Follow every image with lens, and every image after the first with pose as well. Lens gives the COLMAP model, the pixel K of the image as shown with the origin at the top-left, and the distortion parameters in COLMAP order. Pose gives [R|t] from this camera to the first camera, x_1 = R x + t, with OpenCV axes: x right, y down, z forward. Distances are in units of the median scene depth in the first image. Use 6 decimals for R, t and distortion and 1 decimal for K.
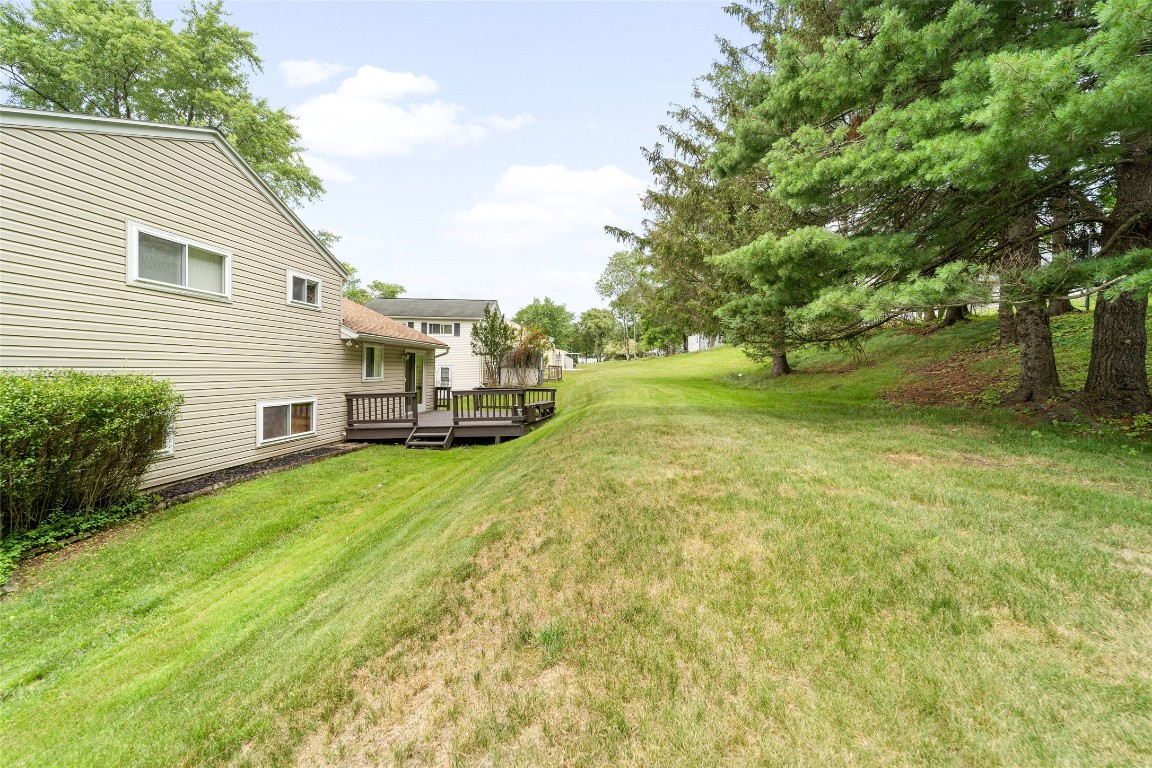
lens RADIAL K [[468.9, 0, 572.7], [0, 468.9, 380.1], [0, 0, 1]] dist [0.001536, -0.001810]
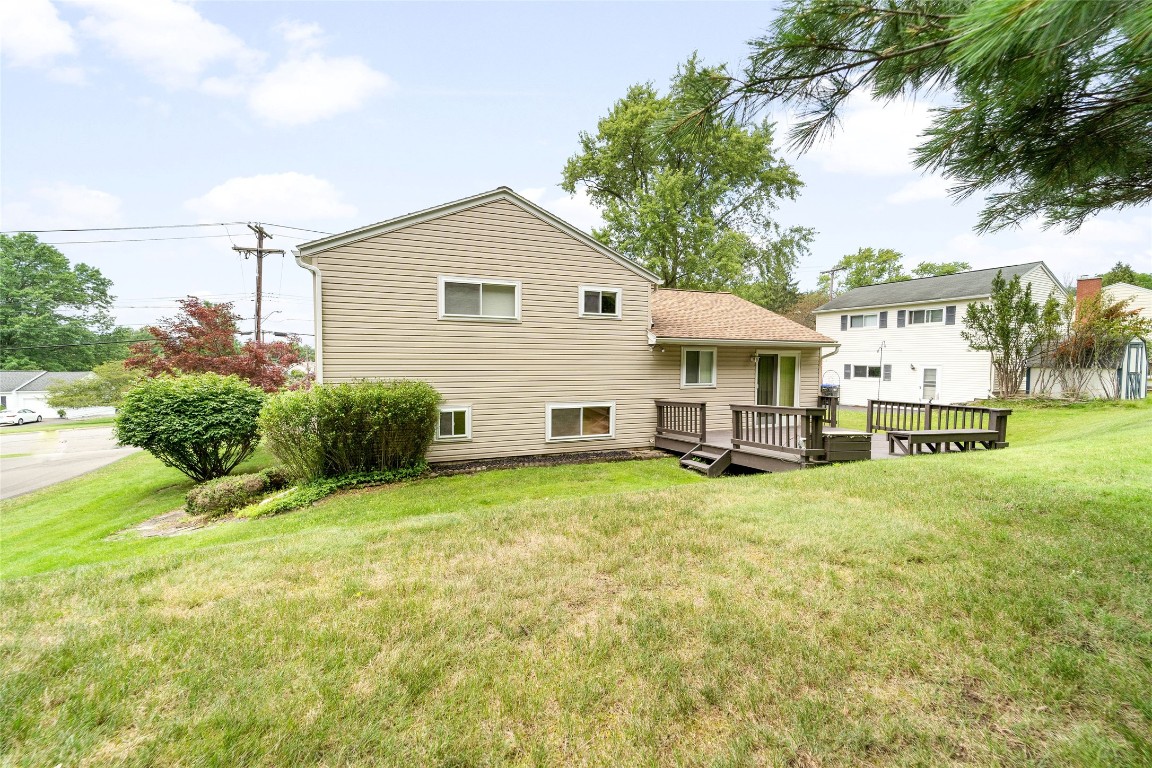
lens RADIAL K [[468.9, 0, 575.1], [0, 468.9, 382.9], [0, 0, 1]] dist [0.001536, -0.001810]
pose [[0.463338, 0.024646, -0.885839, 0.325907], [-0.015230, 0.999687, 0.019847, -0.025161], [0.886051, 0.004296, 0.463568, 0.415967]]
